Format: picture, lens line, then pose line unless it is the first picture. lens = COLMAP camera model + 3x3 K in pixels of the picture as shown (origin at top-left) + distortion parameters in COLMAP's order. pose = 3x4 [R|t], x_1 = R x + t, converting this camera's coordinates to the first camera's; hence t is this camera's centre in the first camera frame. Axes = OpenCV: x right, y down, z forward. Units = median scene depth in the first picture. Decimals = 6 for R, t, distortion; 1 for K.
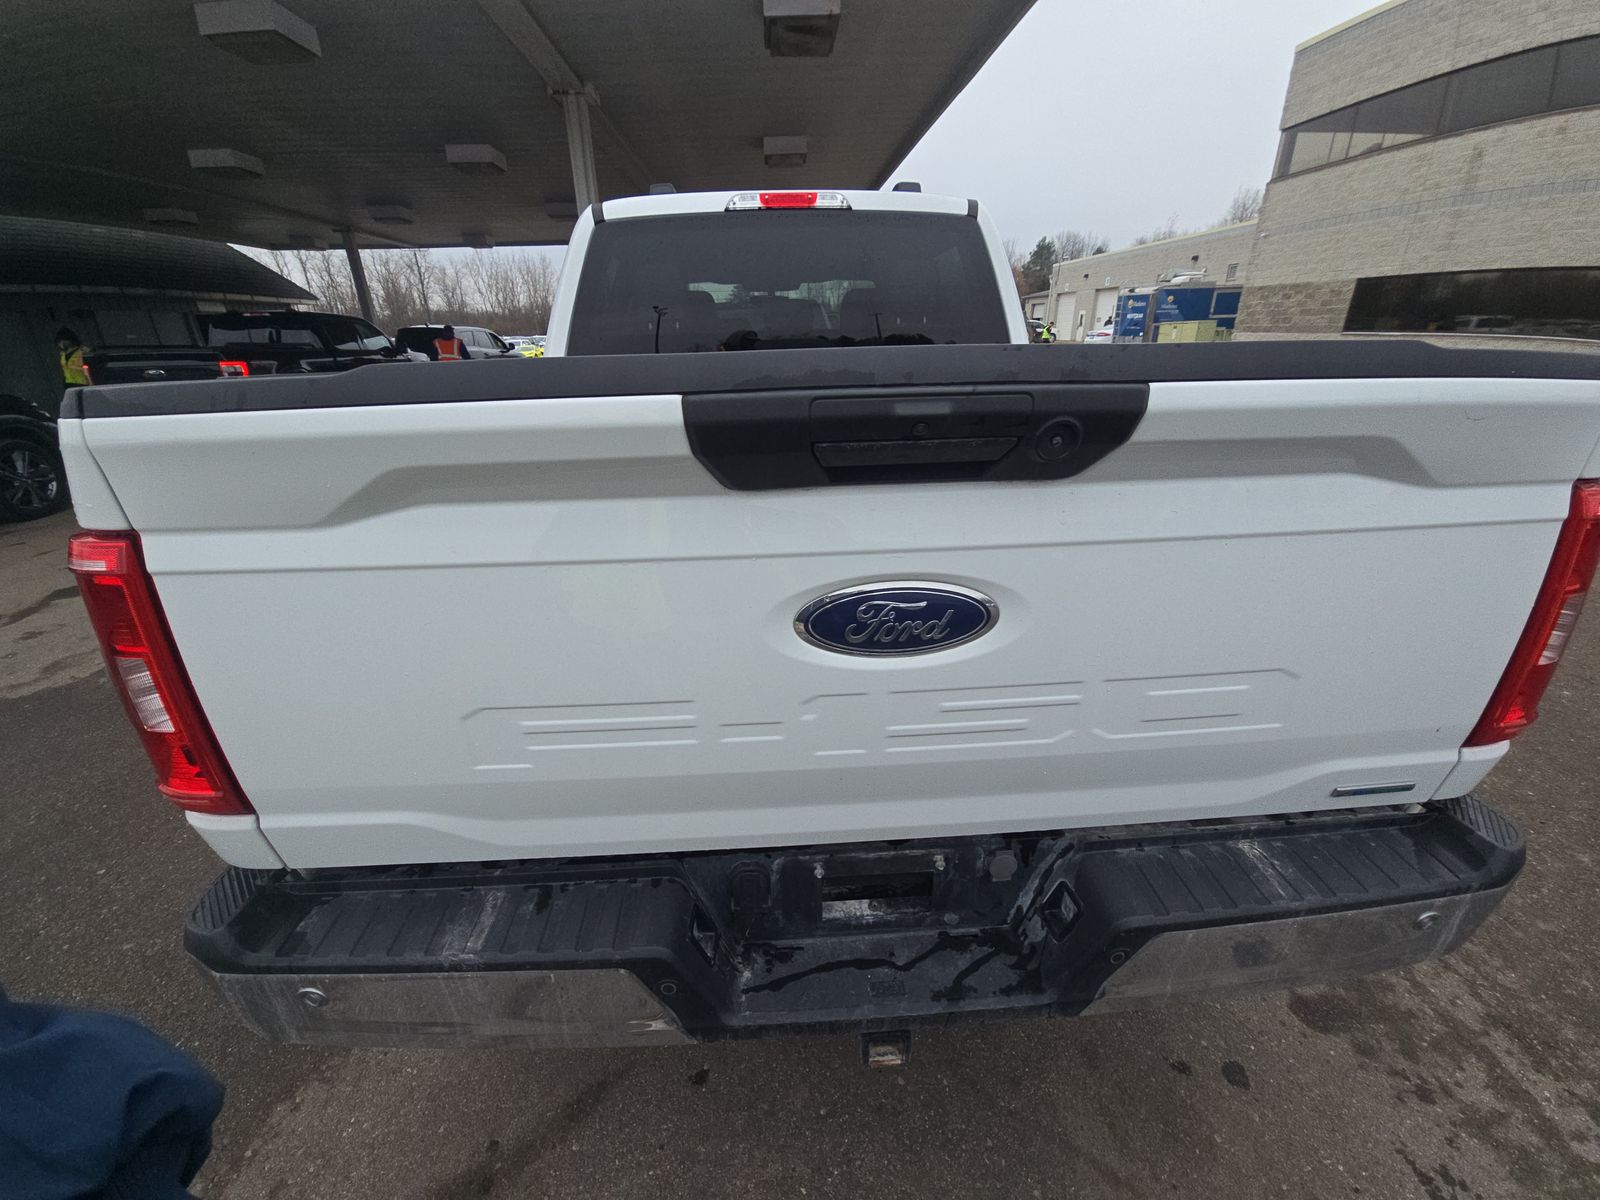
lens RADIAL K [[640.1, 0, 795.7], [0, 640.1, 606.5], [0, 0, 1]] dist [0.041719, -0.025067]
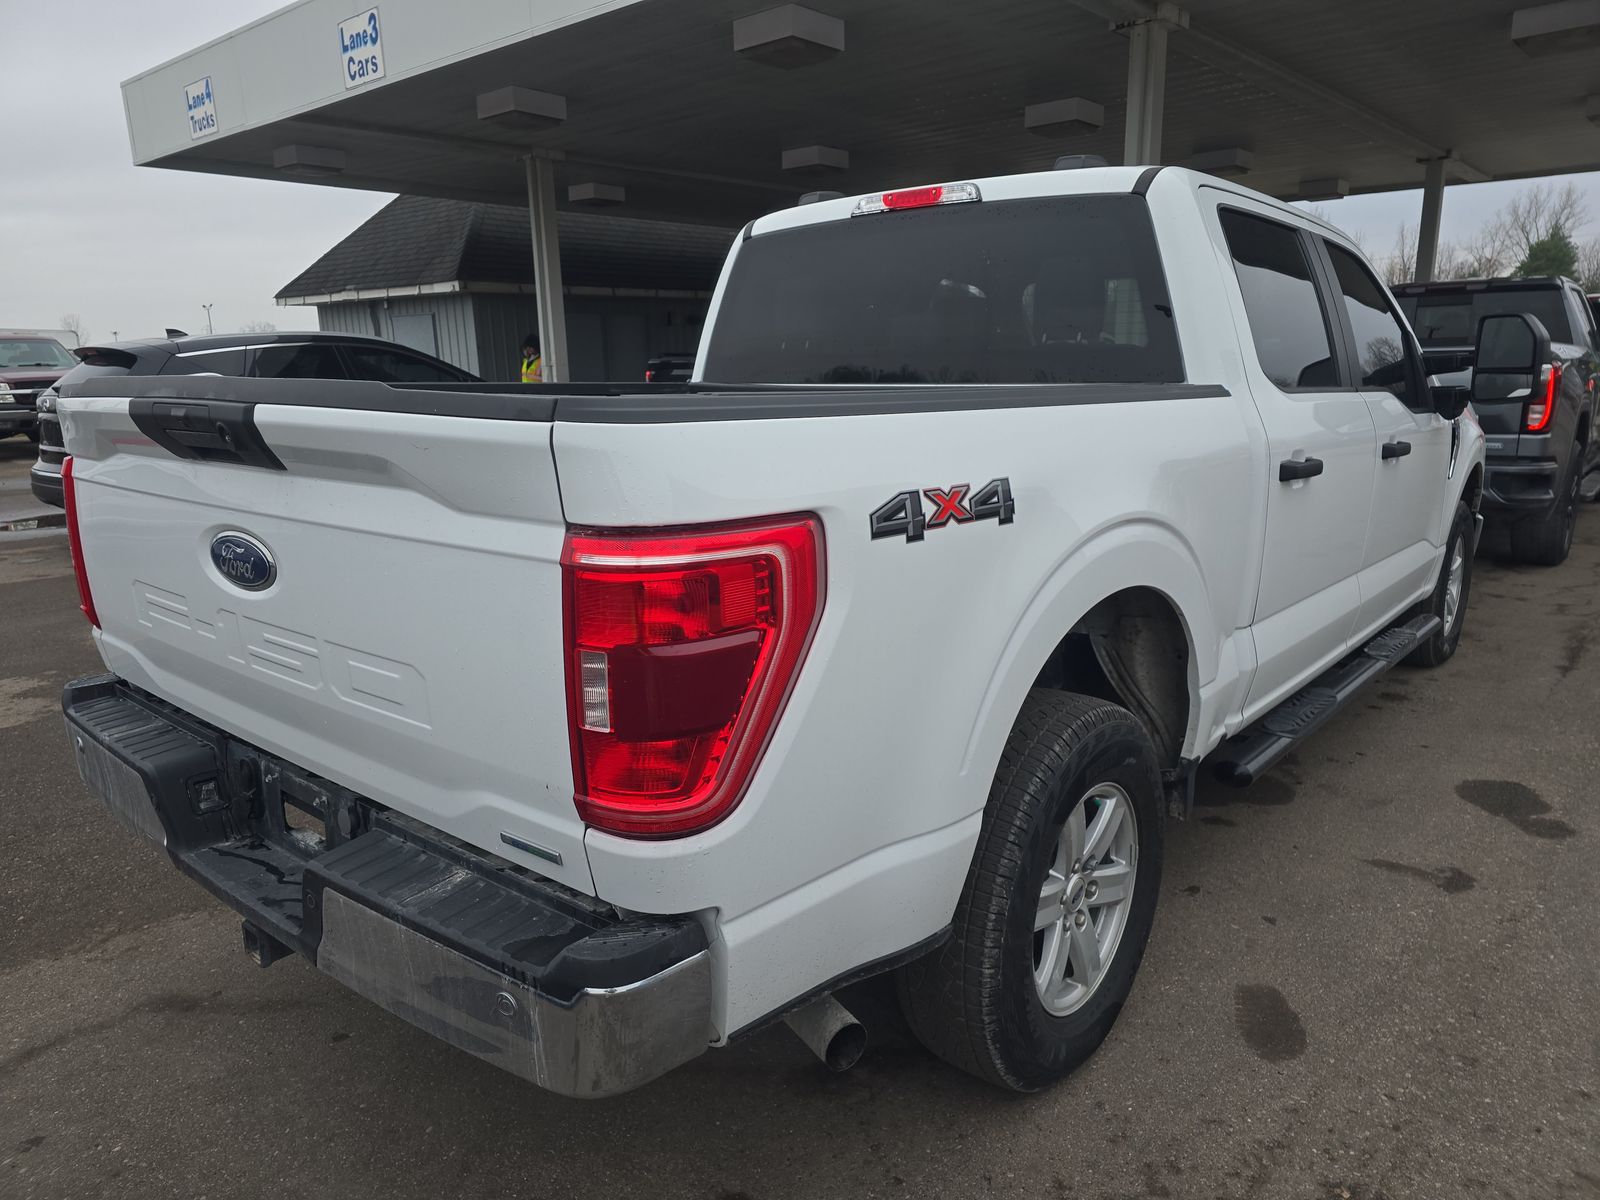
lens RADIAL K [[1076.3, 0, 800.0], [0, 1076.3, 600.0], [0, 0, 1]] dist [0.080903, -0.064487]
pose [[0.719601, 0.162556, -0.675092, 0.889278], [-0.266952, 0.962260, -0.052849, -0.032147], [0.641023, 0.218248, 0.735838, 0.014909]]
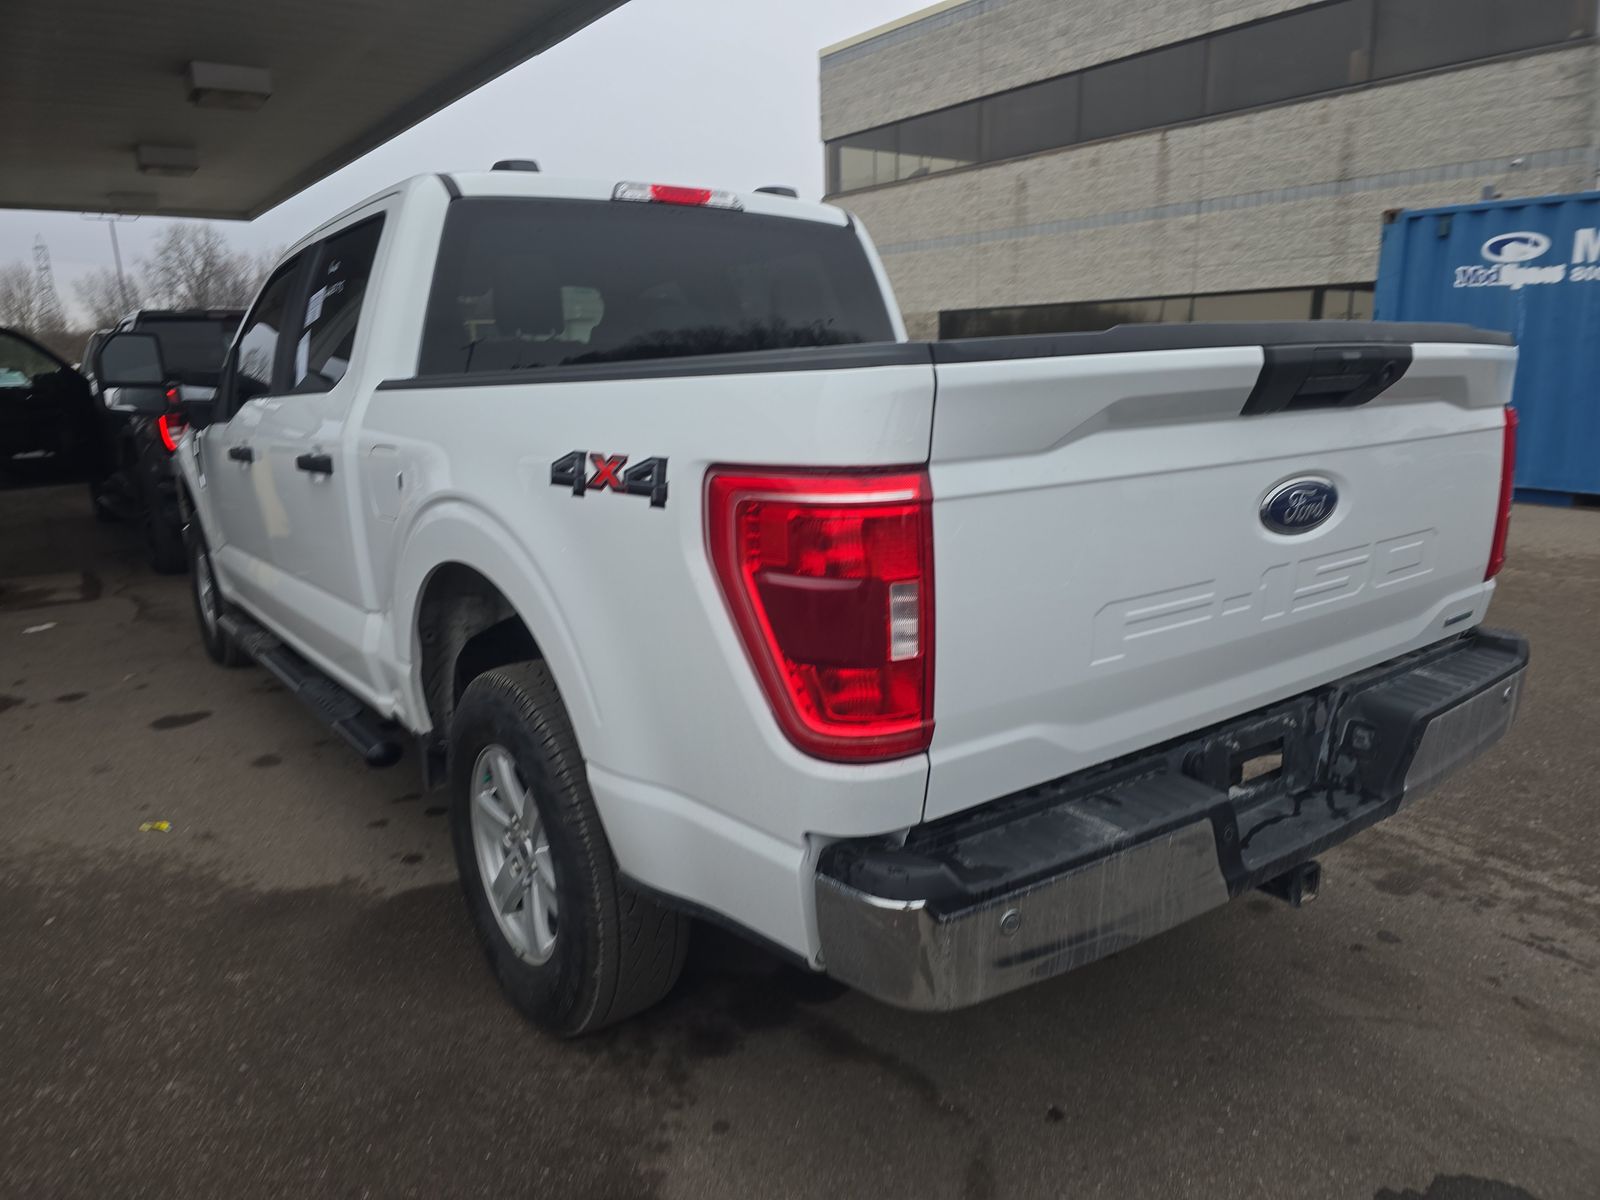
lens RADIAL K [[1076.3, 0, 800.0], [0, 1076.3, 600.0], [0, 0, 1]] dist [0.080903, -0.064487]
pose [[0.831315, -0.114275, 0.543927, -0.708055], [0.217173, 0.967621, -0.128627, 0.098643], [-0.511617, 0.225055, 0.829216, -0.130640]]
